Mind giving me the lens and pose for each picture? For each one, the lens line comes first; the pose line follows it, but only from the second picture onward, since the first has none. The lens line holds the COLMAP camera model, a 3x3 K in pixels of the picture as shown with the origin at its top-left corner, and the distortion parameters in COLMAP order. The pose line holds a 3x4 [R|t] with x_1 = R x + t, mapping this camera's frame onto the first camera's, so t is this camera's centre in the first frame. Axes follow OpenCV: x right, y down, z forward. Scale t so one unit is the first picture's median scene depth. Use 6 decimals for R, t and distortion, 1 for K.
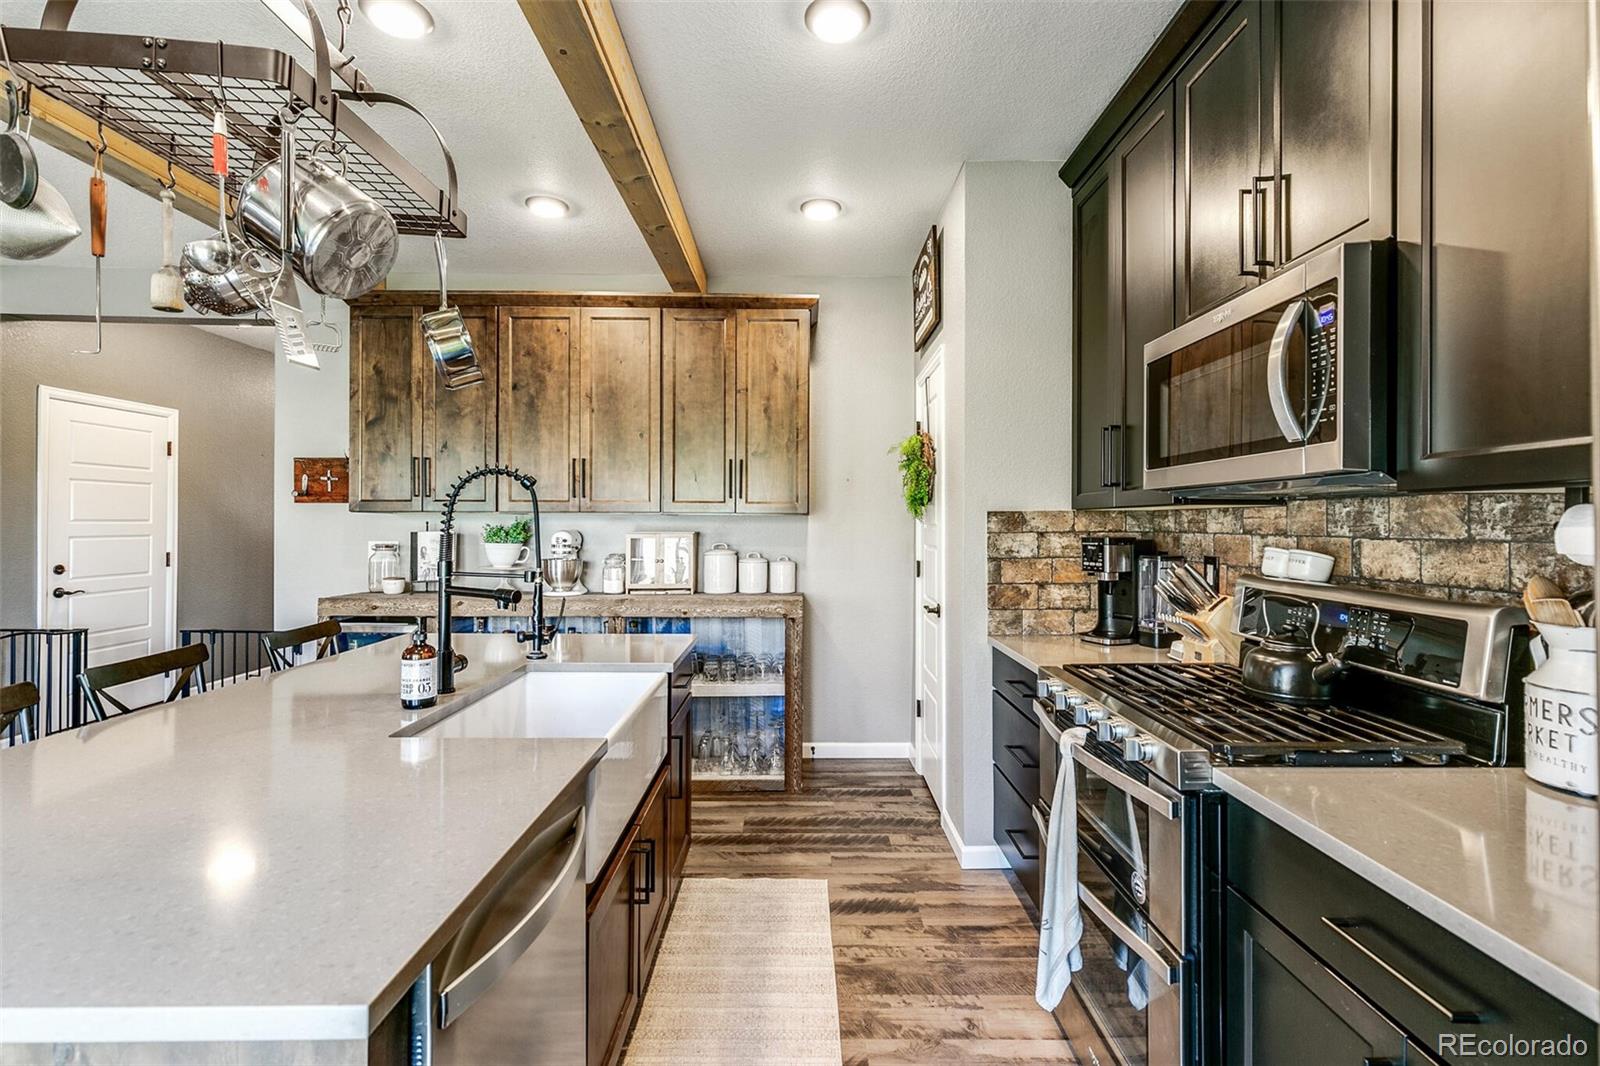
lens RADIAL K [[728.5, 0, 806.0], [0, 728.5, 521.8], [0, 0, 1]] dist [0.009674, -0.001659]
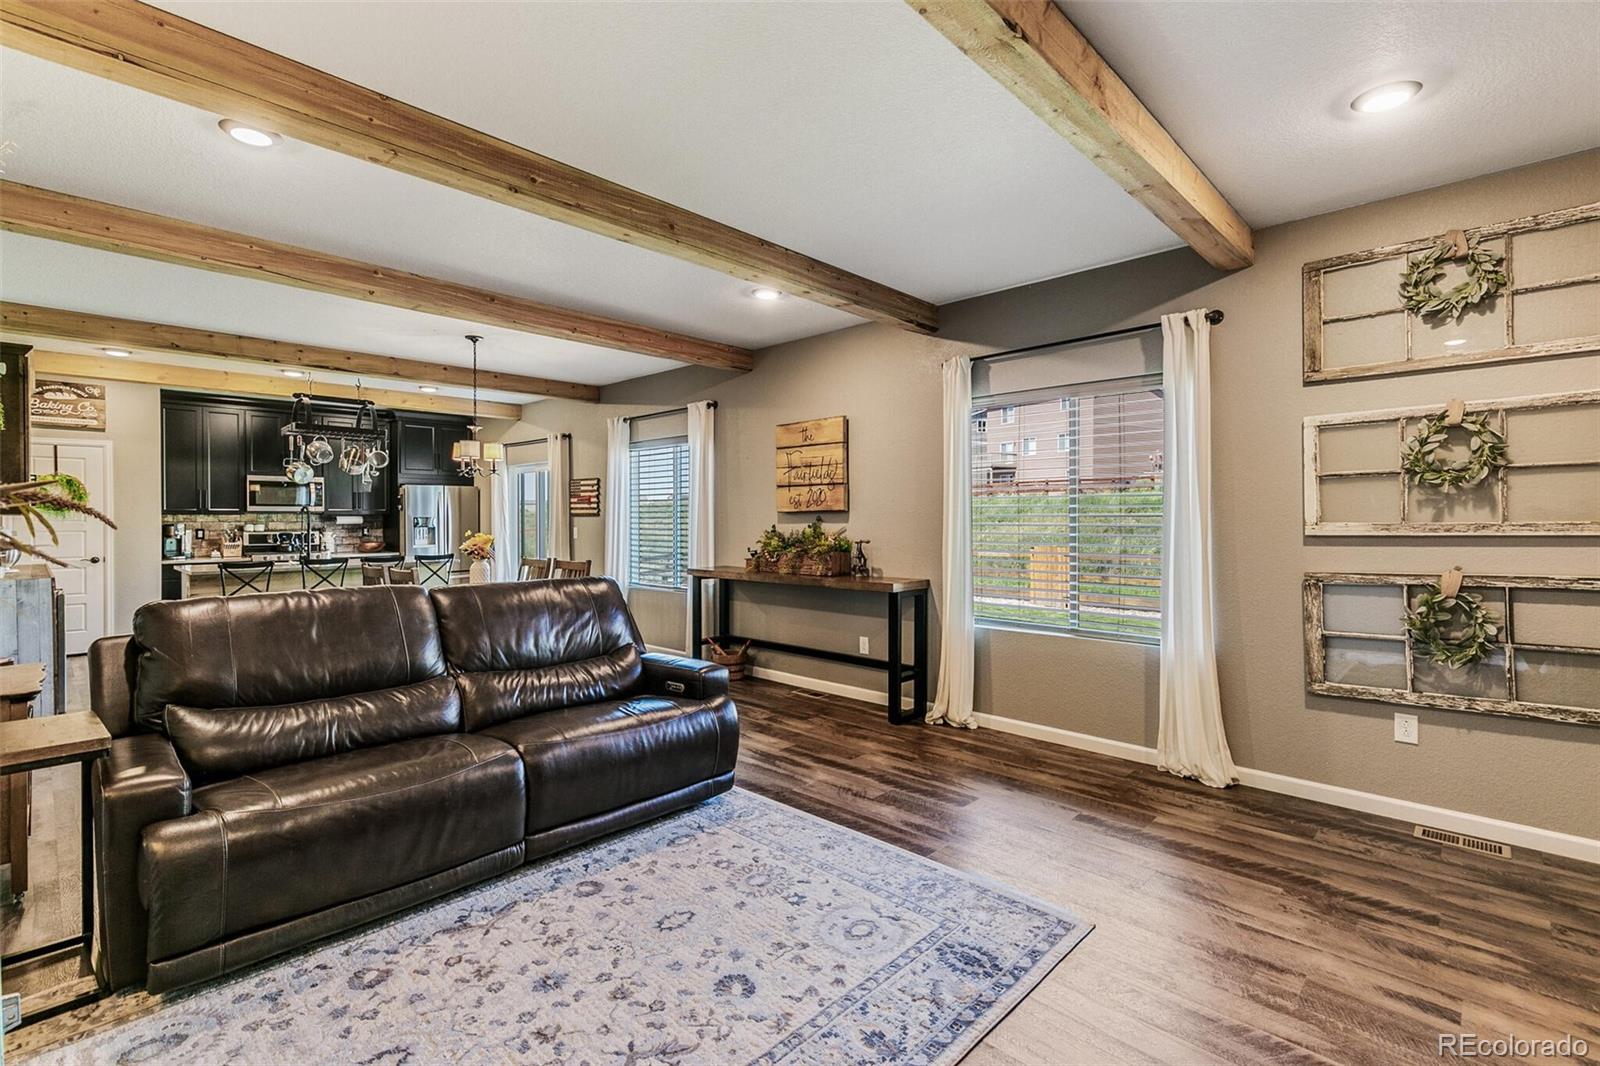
lens RADIAL K [[728.5, 0, 800.2], [0, 728.5, 521.7], [0, 0, 1]] dist [0.009674, -0.001659]
pose [[-0.713904, -0.006858, 0.700210, -3.077891], [-0.002811, 0.999972, 0.006928, -0.014370], [-0.700238, 0.002978, -0.713903, 1.178321]]
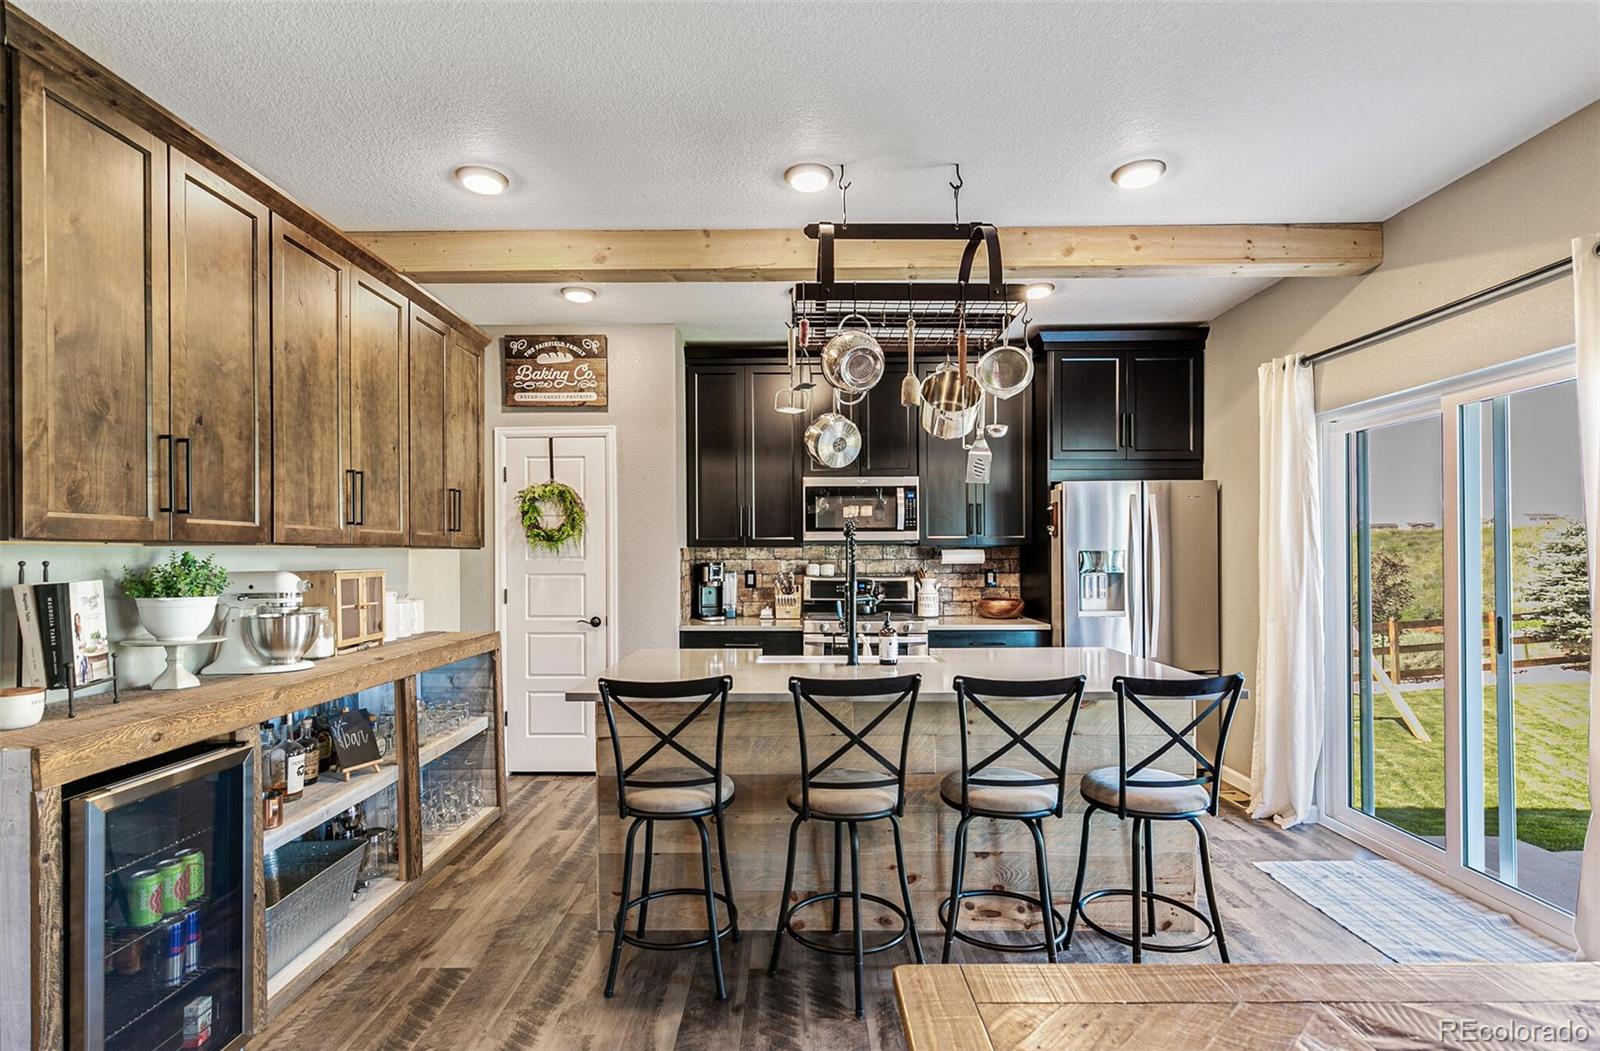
lens RADIAL K [[750.6, 0, 791.5], [0, 750.6, 550.9], [0, 0, 1]] dist [0.004157, -0.000517]
pose [[0.023066, 0.000151, 0.999734, -1.274759], [0.000454, 1.000000, -0.000162, -0.007245], [-0.999734, 0.000458, 0.023066, 0.660295]]
